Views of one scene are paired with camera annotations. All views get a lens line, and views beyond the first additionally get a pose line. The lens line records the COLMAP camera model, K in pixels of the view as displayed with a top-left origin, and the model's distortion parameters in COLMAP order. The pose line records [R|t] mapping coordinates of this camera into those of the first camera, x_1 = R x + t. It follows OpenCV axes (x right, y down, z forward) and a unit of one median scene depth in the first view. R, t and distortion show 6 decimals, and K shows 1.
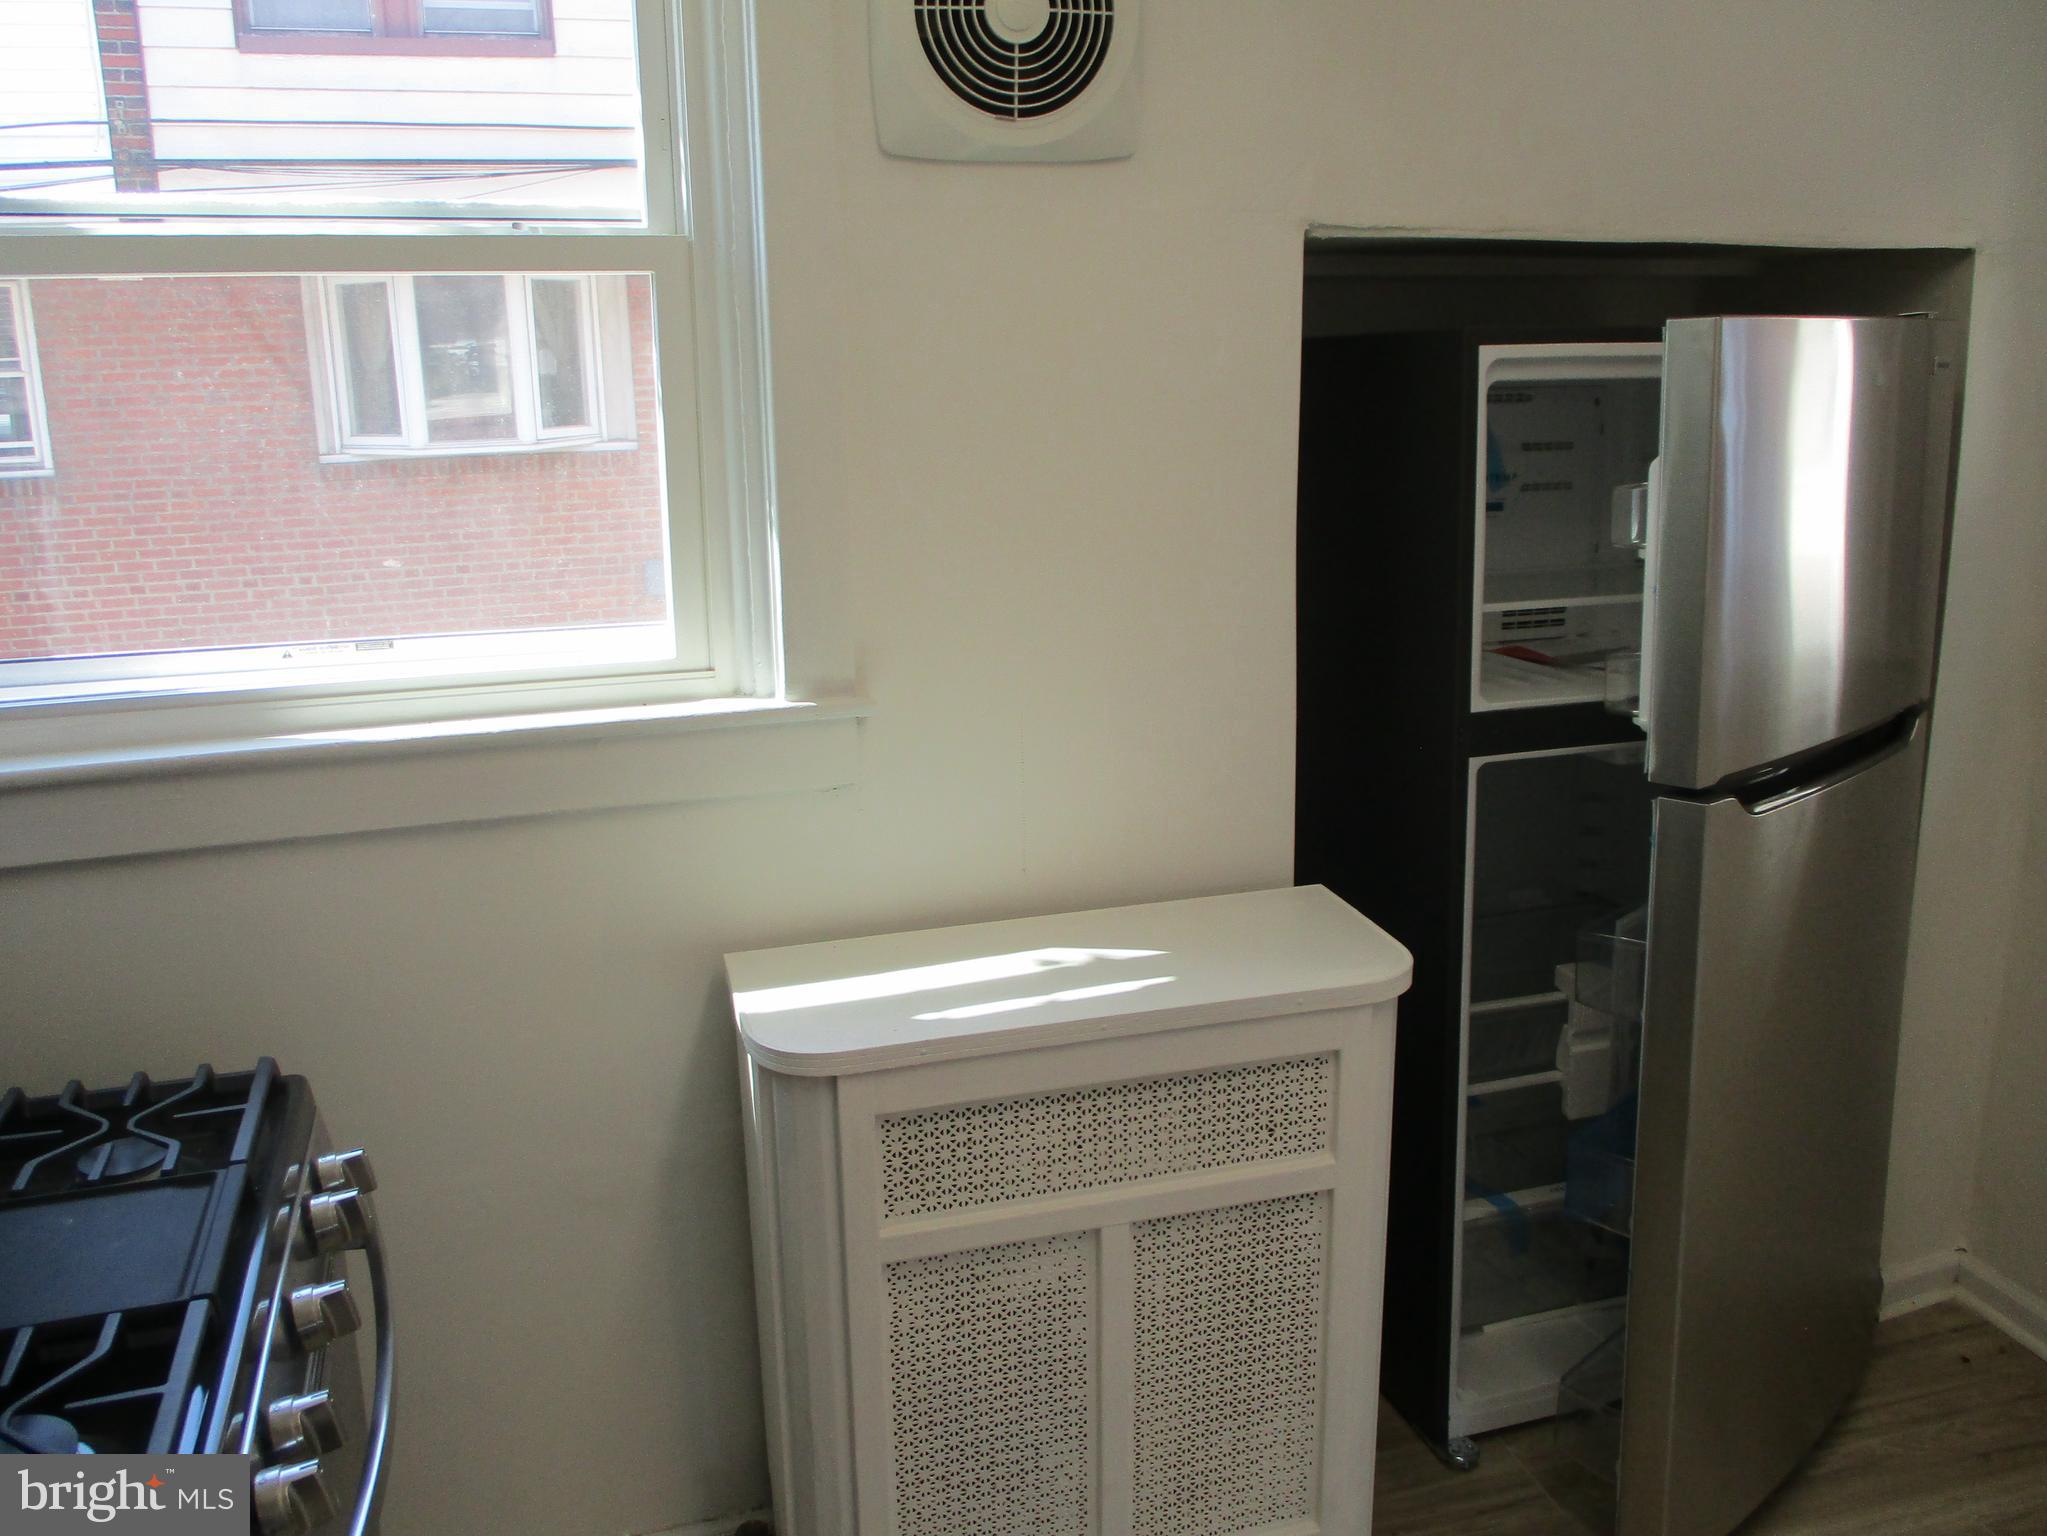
lens RADIAL K [[1793.7, 0, 1025.2], [0, 1793.7, 722.0], [0, 0, 1]] dist [-0.017850, 0.000021]
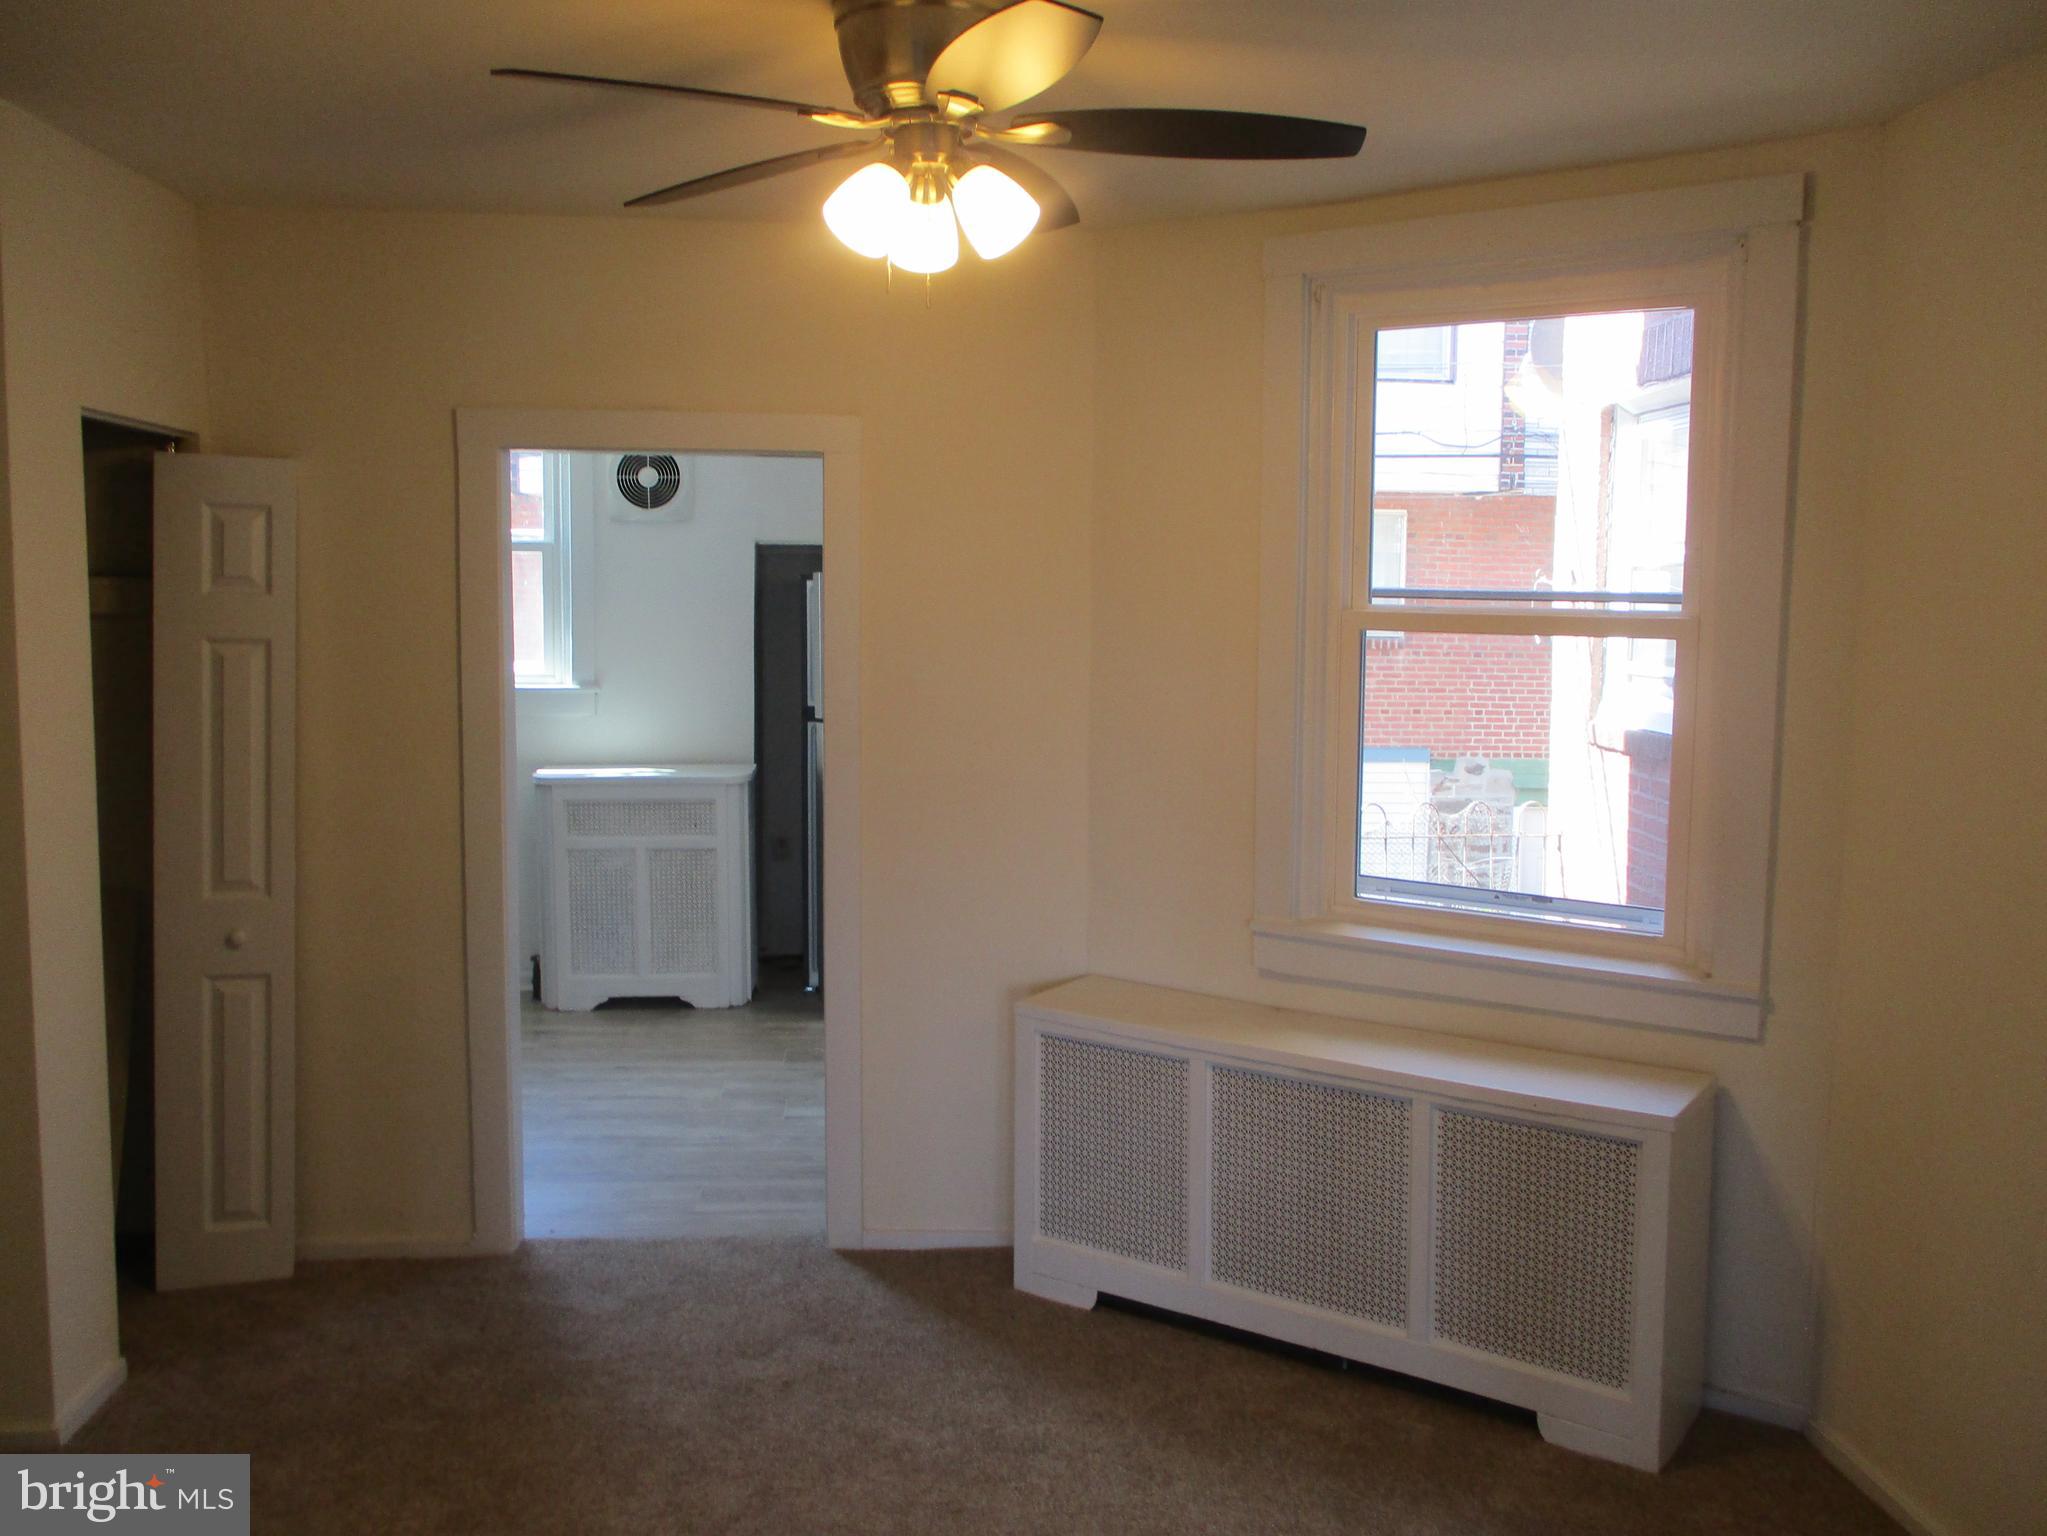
lens RADIAL K [[1715.7, 0, 1025.4], [0, 1715.7, 756.9], [0, 0, 1]] dist [-0.018031, 0.006209]
pose [[0.972885, 0.041380, -0.227557, 1.380924], [-0.068079, 0.991512, -0.110764, 0.405020], [0.221043, 0.123252, 0.967445, -1.787817]]
